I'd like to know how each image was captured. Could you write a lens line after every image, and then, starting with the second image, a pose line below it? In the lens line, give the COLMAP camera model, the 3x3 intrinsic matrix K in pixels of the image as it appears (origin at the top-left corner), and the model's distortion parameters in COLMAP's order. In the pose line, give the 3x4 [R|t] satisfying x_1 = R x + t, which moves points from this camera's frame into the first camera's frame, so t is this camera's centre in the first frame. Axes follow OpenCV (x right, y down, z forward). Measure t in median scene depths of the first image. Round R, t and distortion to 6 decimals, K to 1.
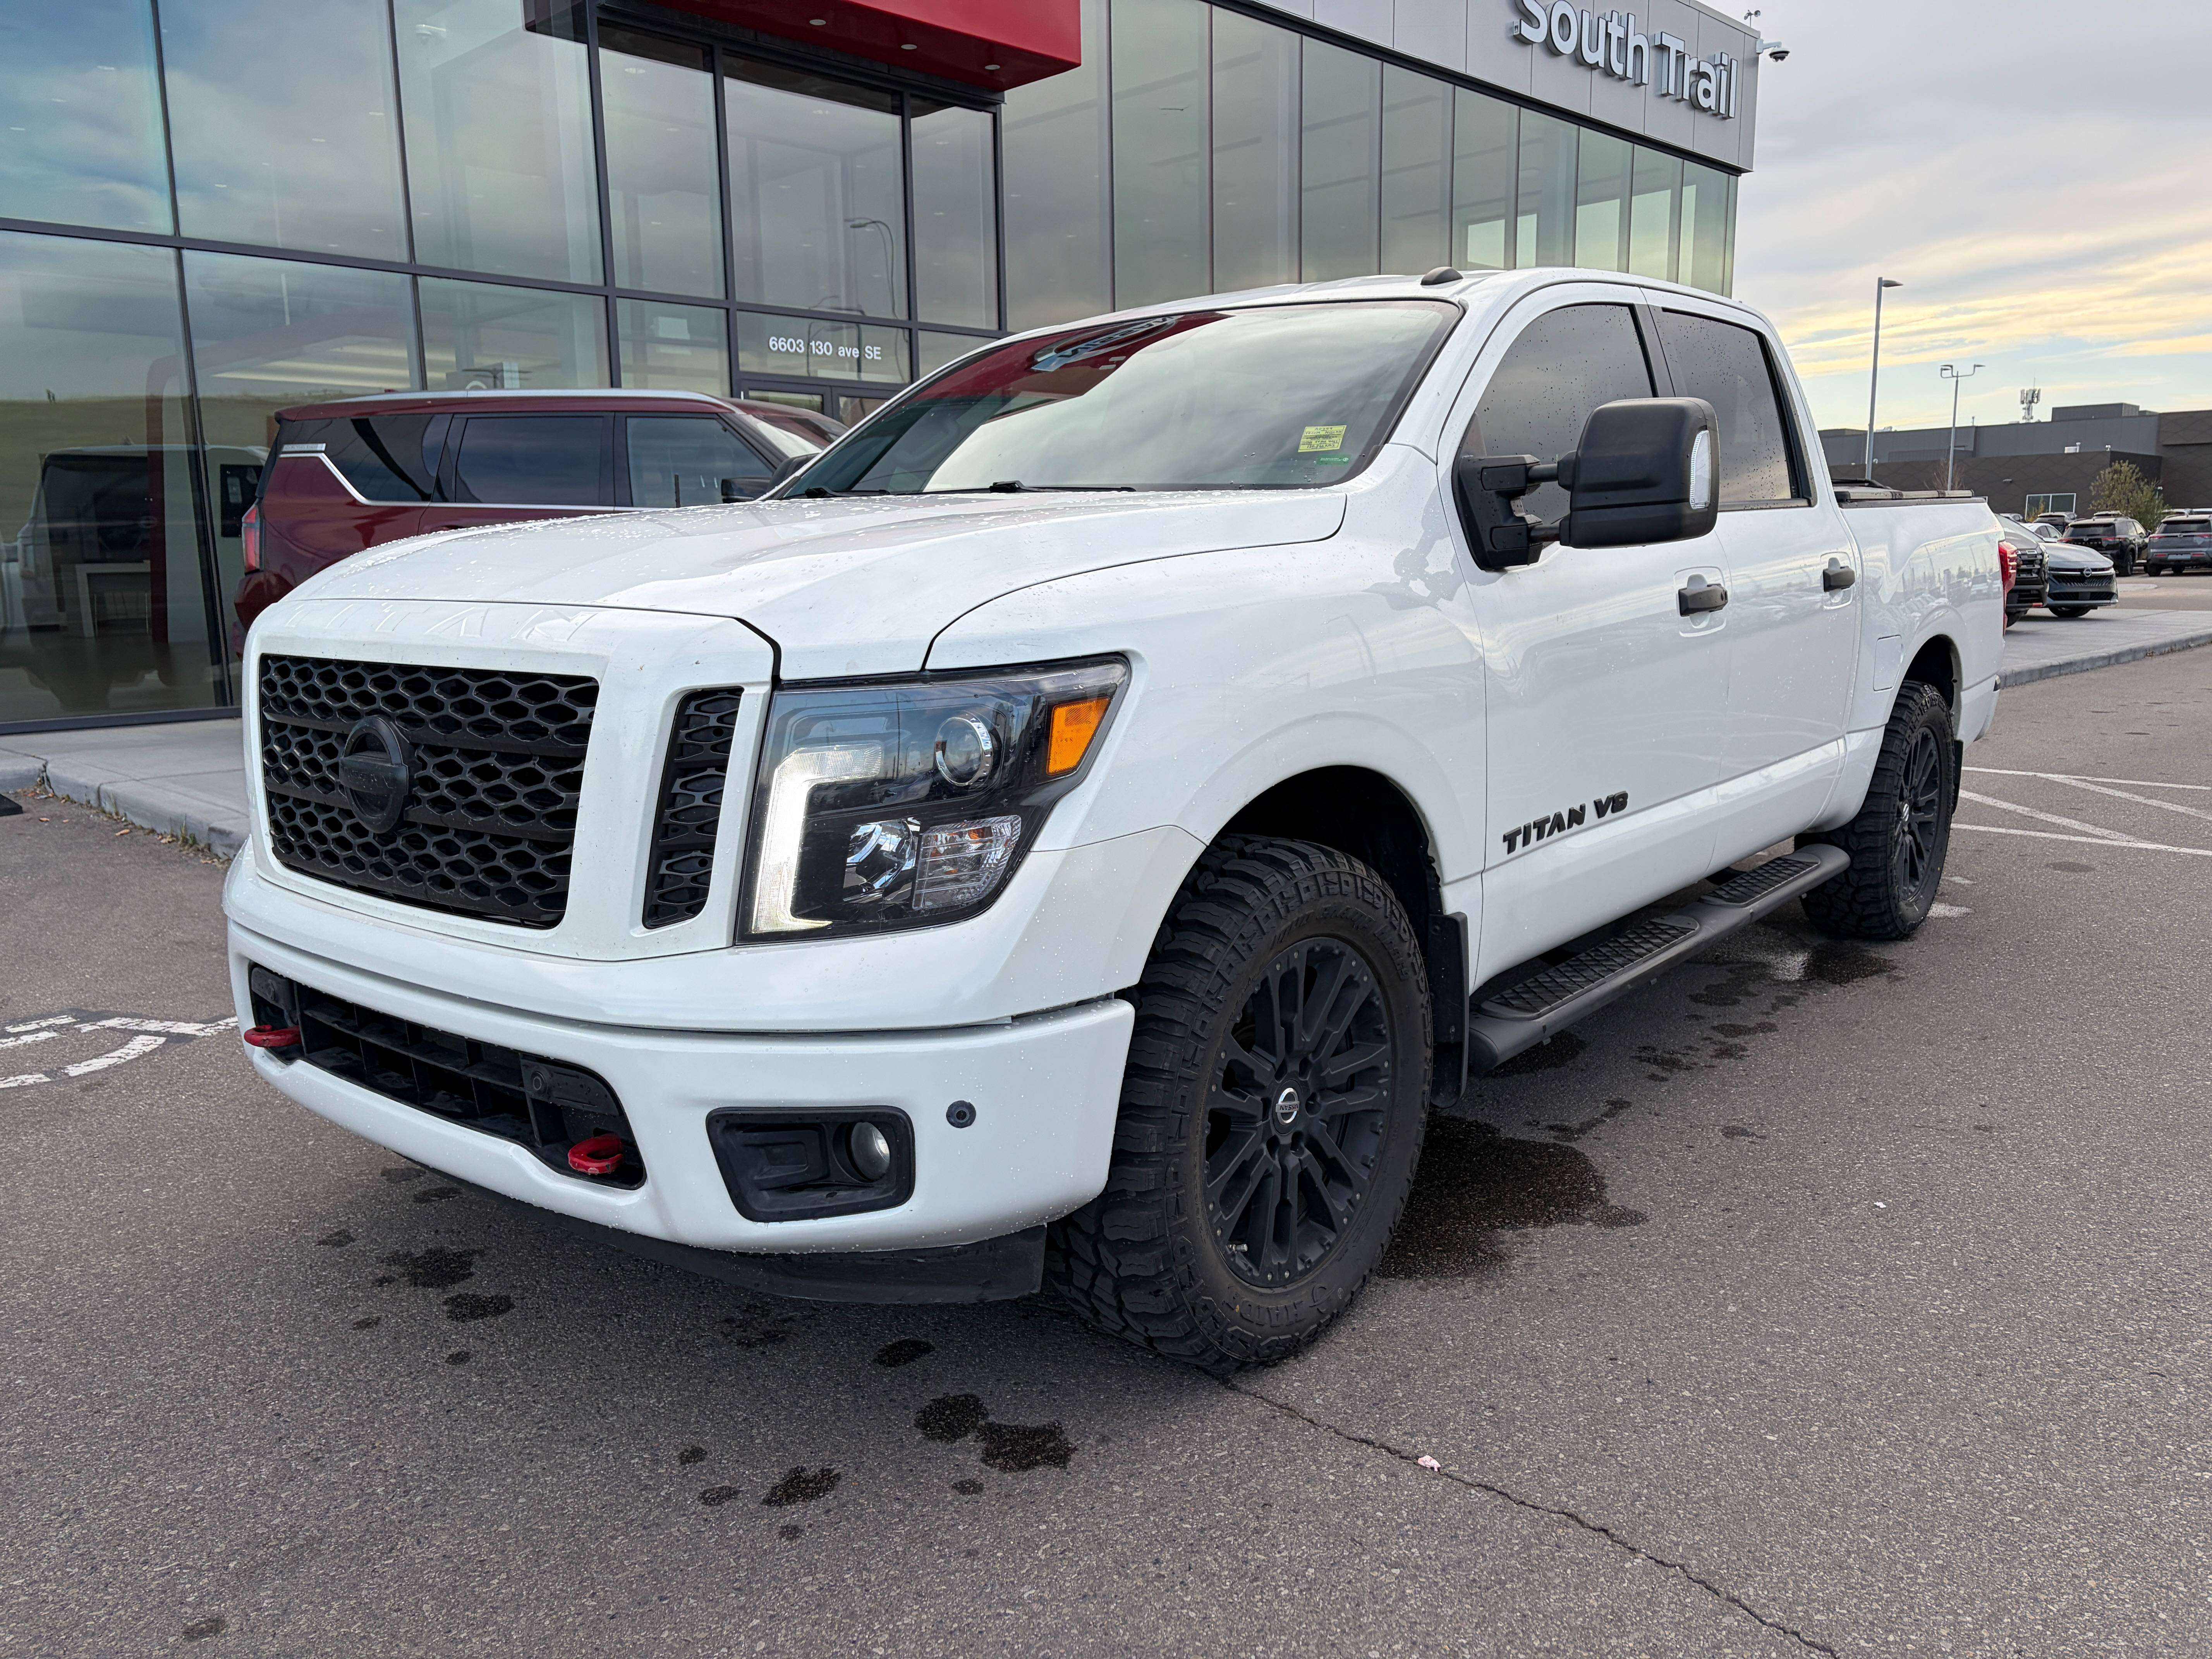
lens RADIAL K [[1685.3, 0, 1106.0], [0, 1685.3, 829.5], [0, 0, 1]] dist [-0.005248, -0.000178]
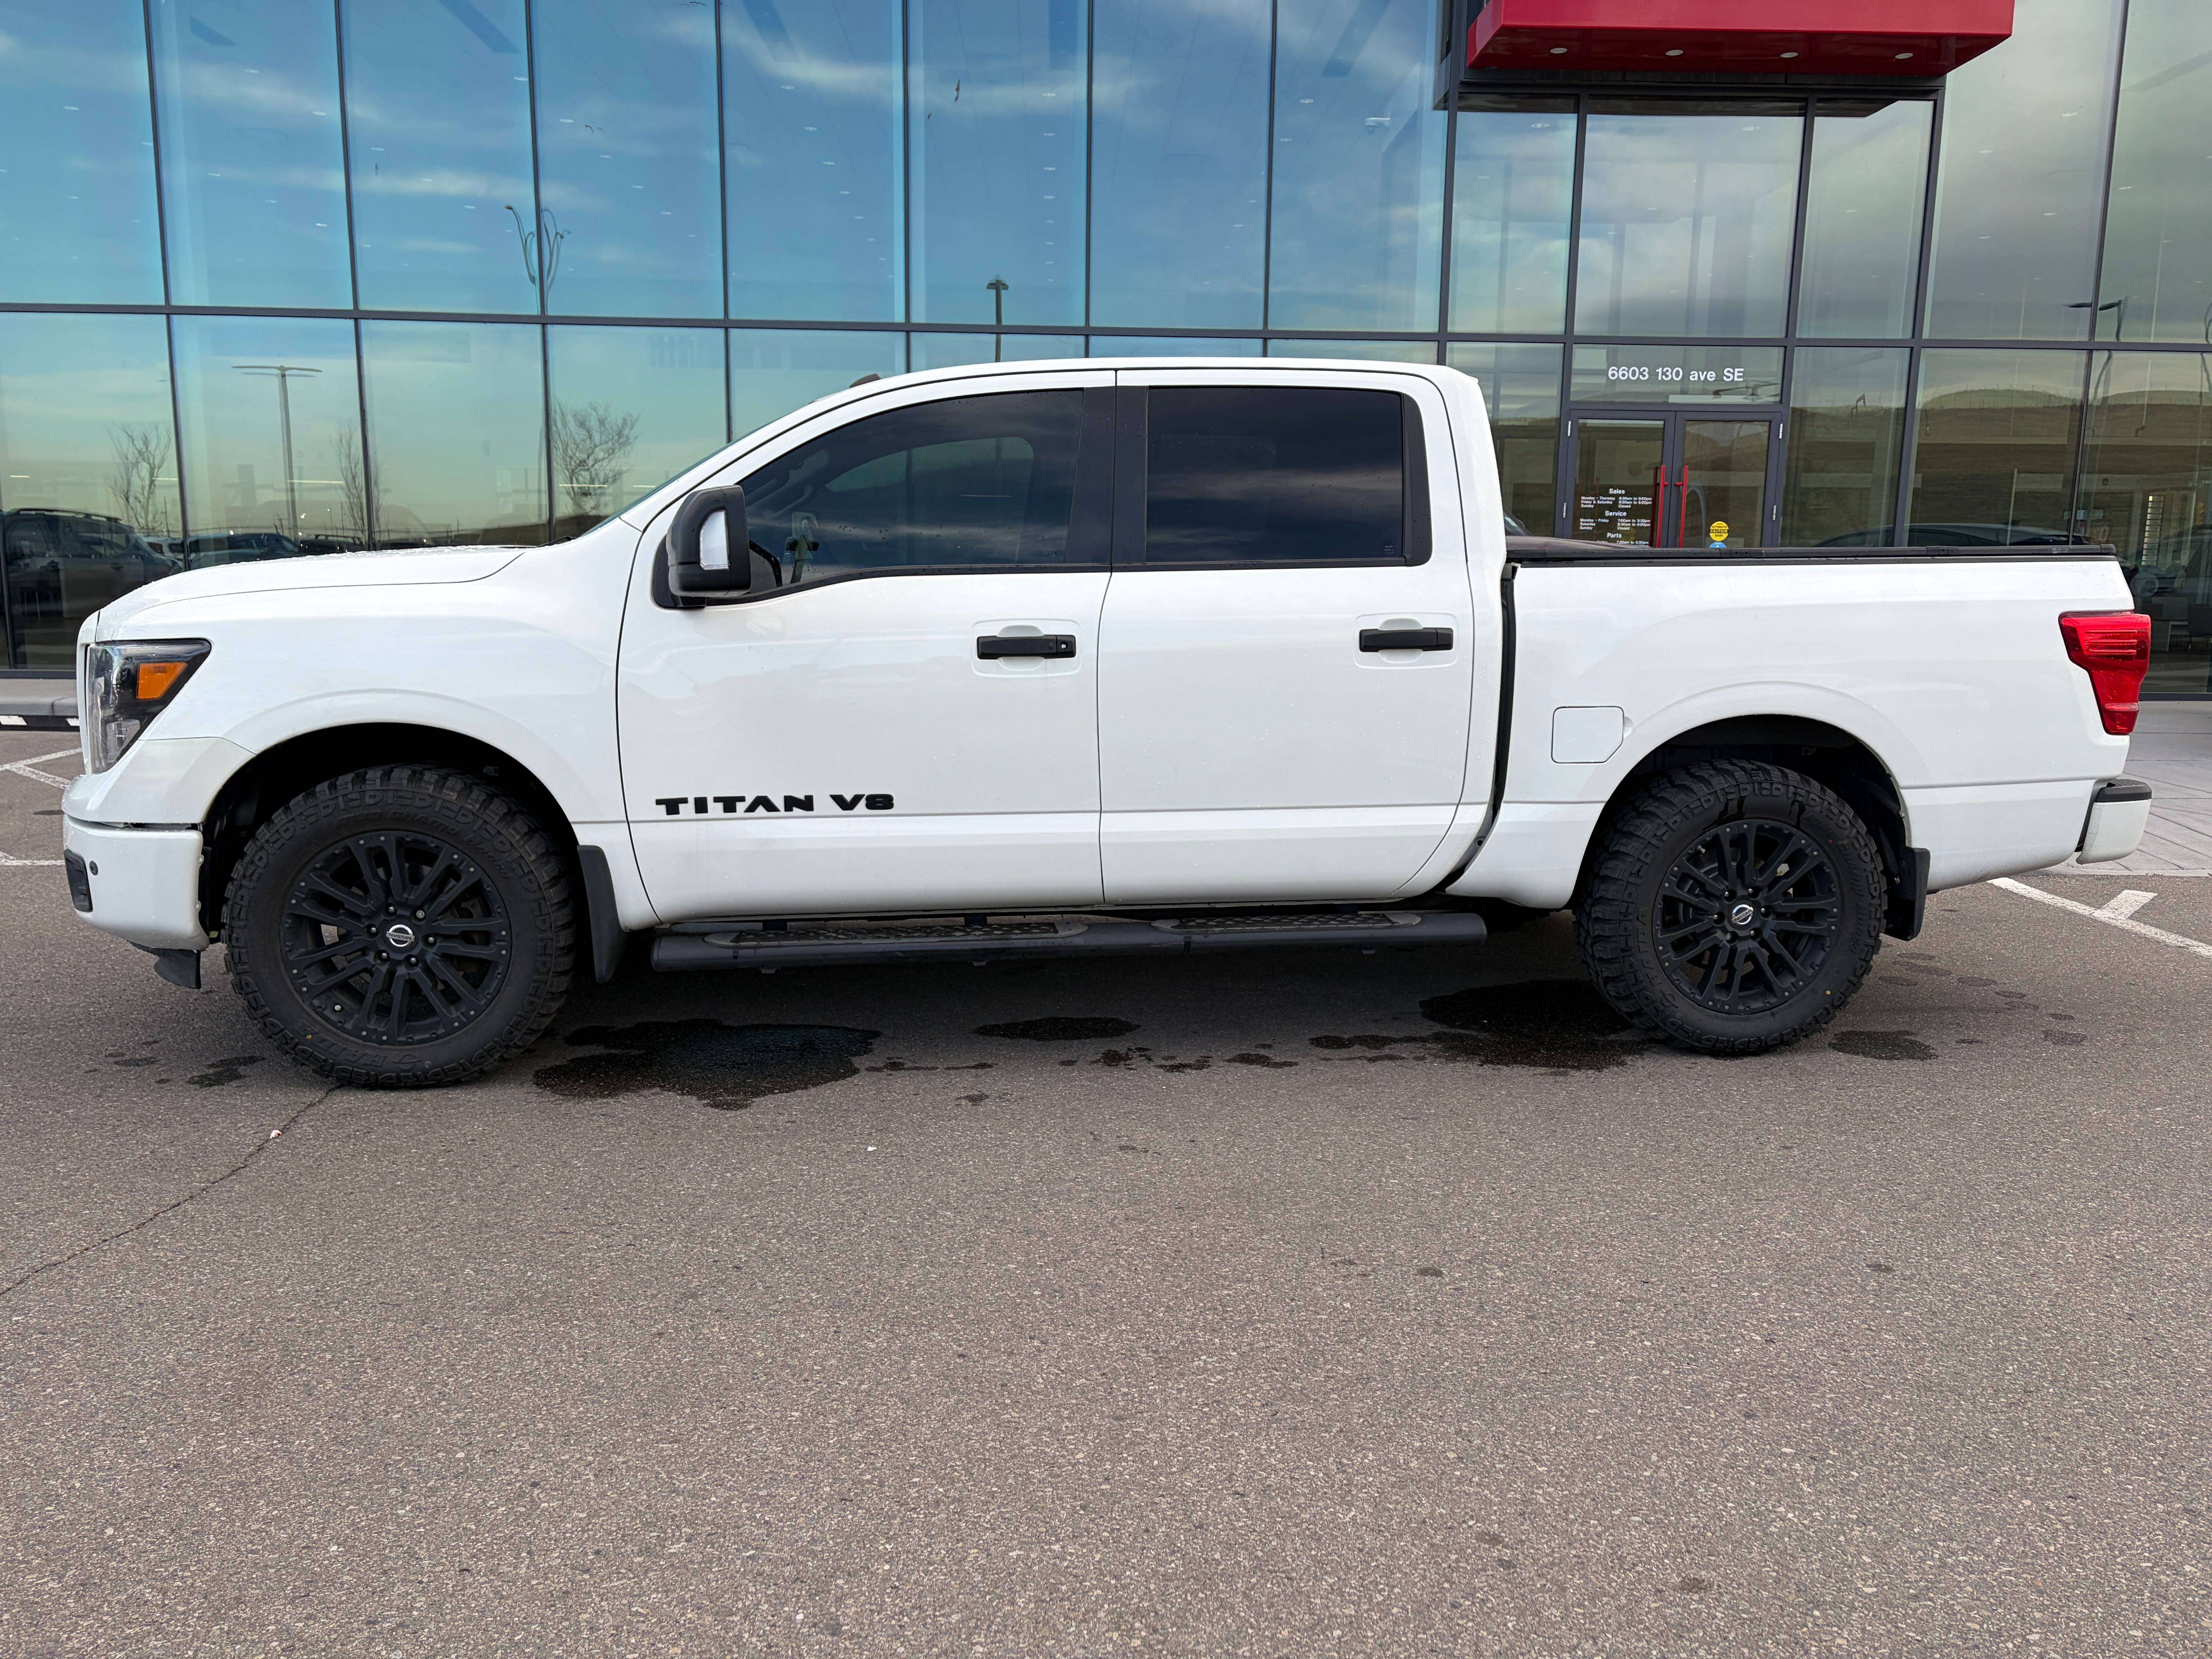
lens RADIAL K [[1660.6, 0, 1128.8], [0, 1660.6, 865.7], [0, 0, 1]] dist [0.084611, -0.123242]
pose [[0.728600, 0.146299, -0.669132, 1.448488], [-0.136404, 0.988347, 0.067565, -0.088895], [0.671219, 0.042044, 0.740065, 0.247303]]
